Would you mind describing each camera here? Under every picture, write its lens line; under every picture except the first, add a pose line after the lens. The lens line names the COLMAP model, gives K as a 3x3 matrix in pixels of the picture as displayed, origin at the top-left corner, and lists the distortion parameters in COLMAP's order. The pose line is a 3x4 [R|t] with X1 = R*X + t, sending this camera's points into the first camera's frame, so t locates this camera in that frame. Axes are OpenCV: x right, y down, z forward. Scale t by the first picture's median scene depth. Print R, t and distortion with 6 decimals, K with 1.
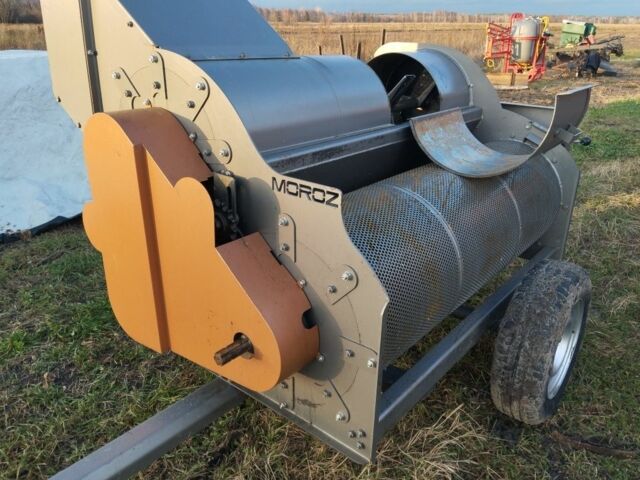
lens RADIAL K [[503.1, 0, 320.0], [0, 503.1, 240.0], [0, 0, 1]] dist [0.107212, -0.165095]
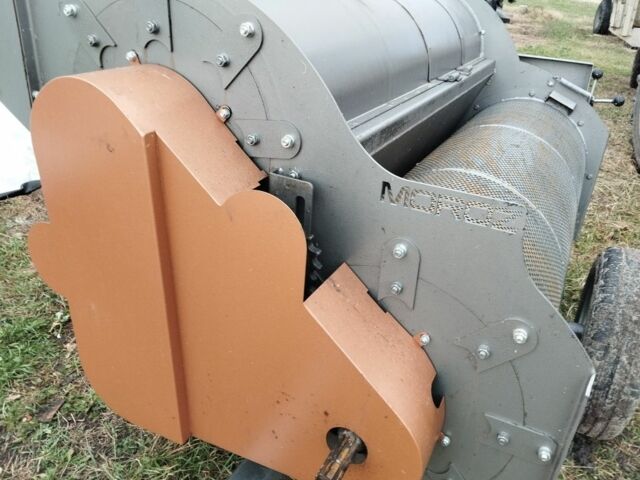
lens RADIAL K [[519.3, 0, 320.0], [0, 519.3, 240.0], [0, 0, 1]] dist [0.058874, -0.097414]
pose [[0.979263, -0.063293, 0.192453, -0.225183], [0.045864, 0.994542, 0.093713, -0.088086], [-0.197334, -0.082943, 0.976821, 0.286278]]
